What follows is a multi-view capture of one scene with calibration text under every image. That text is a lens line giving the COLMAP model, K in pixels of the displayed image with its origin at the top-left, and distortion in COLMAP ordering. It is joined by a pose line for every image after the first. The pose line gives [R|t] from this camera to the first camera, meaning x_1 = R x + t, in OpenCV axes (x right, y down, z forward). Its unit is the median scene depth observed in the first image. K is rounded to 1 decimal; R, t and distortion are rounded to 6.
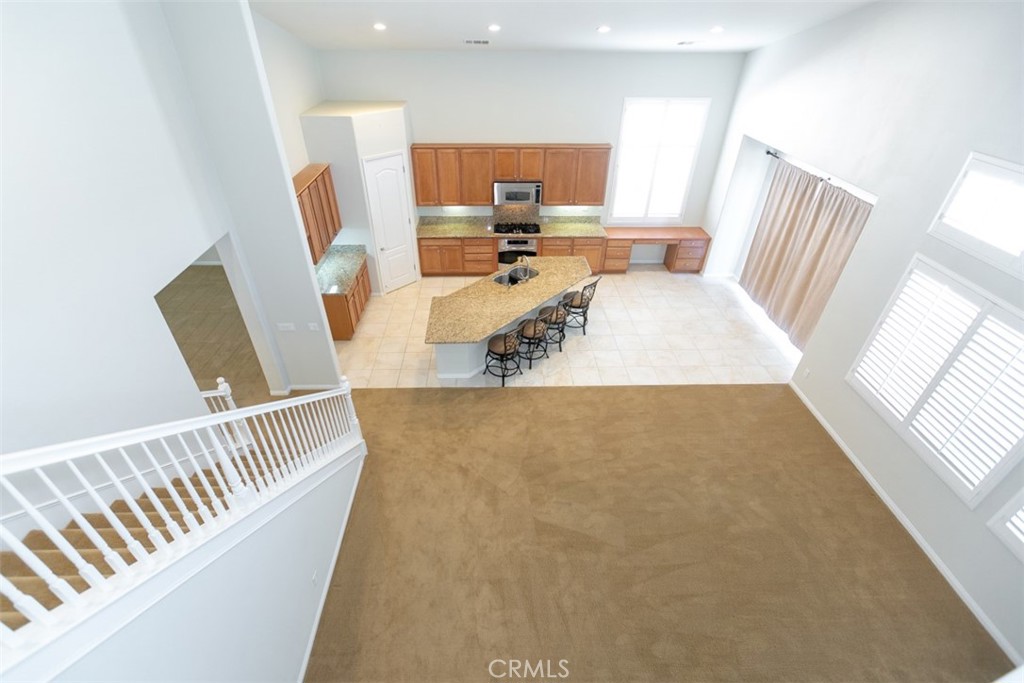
lens RADIAL K [[459.6, 0, 495.5], [0, 459.6, 338.9], [0, 0, 1]] dist [0.003543, 0.000298]
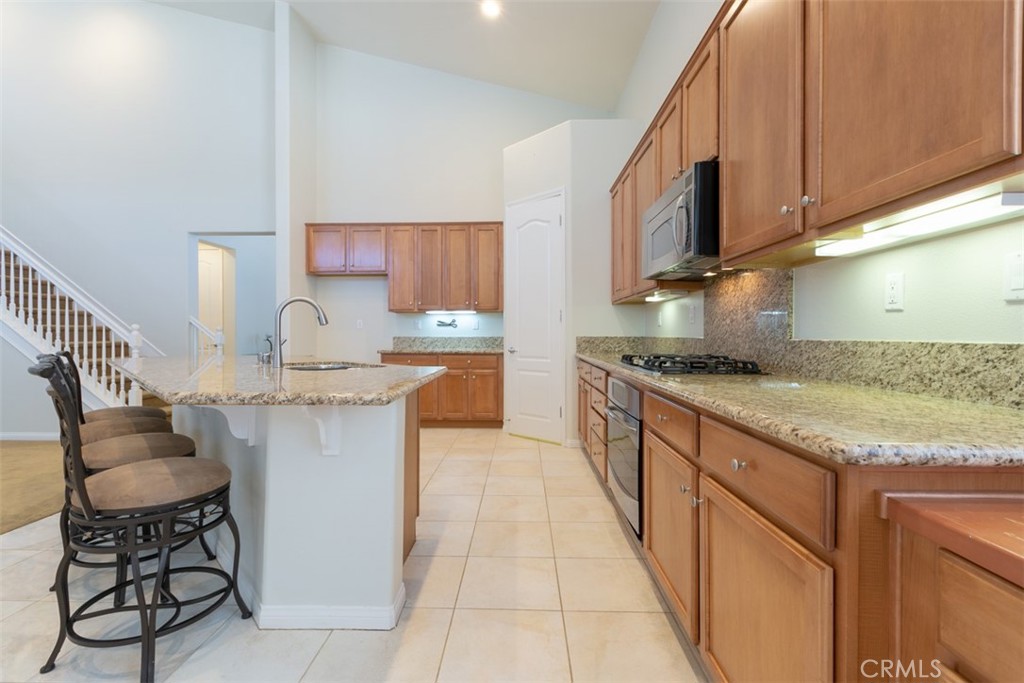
lens RADIAL K [[459.6, 0, 505.7], [0, 459.6, 335.8], [0, 0, 1]] dist [0.003543, 0.000298]
pose [[-0.048097, -0.000105, -0.998843, 0.345968], [-0.581690, 0.812931, 0.027924, -0.222680], [0.811988, 0.582360, -0.039161, 1.003340]]
